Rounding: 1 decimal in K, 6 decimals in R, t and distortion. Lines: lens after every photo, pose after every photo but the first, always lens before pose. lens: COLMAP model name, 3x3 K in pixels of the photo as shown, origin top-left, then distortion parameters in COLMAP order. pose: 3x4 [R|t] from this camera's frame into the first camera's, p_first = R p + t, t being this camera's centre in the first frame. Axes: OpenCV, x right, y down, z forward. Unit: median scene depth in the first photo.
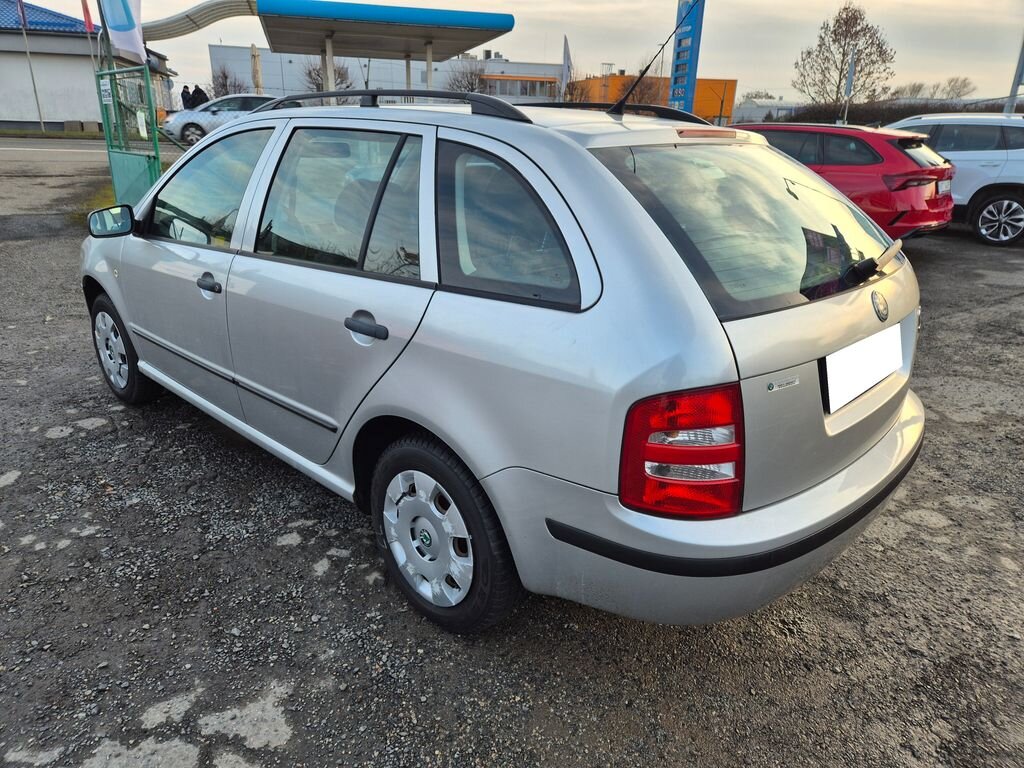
lens RADIAL K [[686.5, 0, 512.0], [0, 686.5, 384.0], [0, 0, 1]] dist [0.081557, -0.079324]
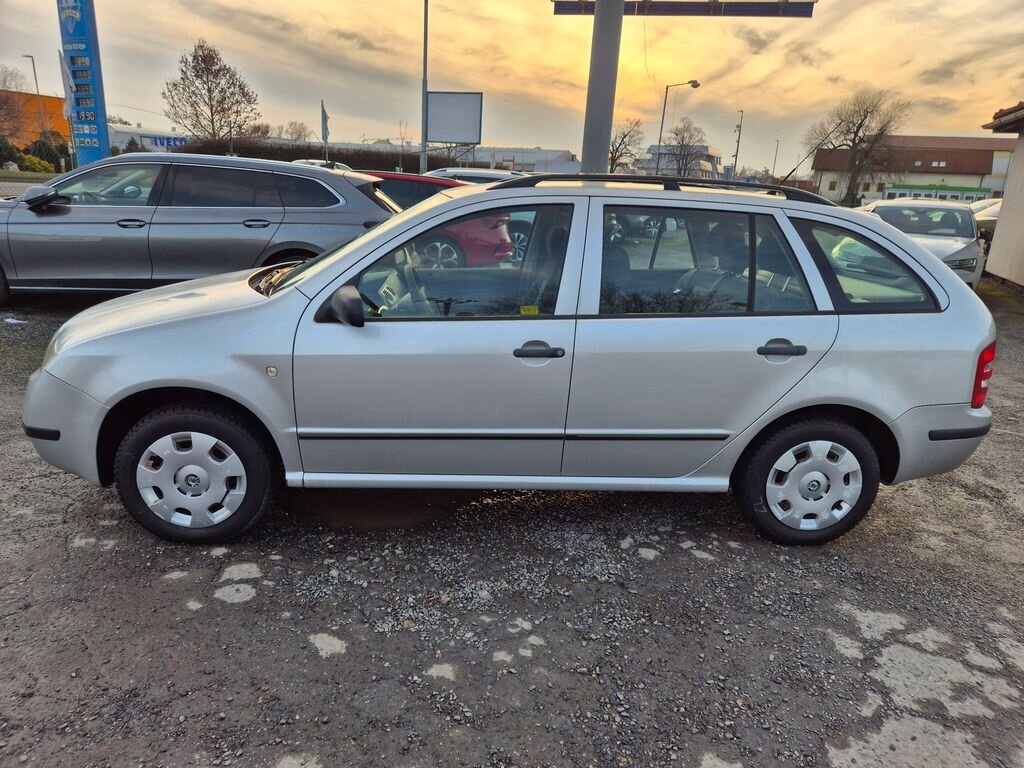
lens RADIAL K [[686.0, 0, 512.0], [0, 686.0, 384.0], [0, 0, 1]] dist [0.084245, -0.069065]
pose [[0.660236, -0.190608, 0.726469, -0.891556], [0.217843, 0.974280, 0.057646, -0.118897], [-0.718772, 0.120196, 0.684777, 0.240325]]
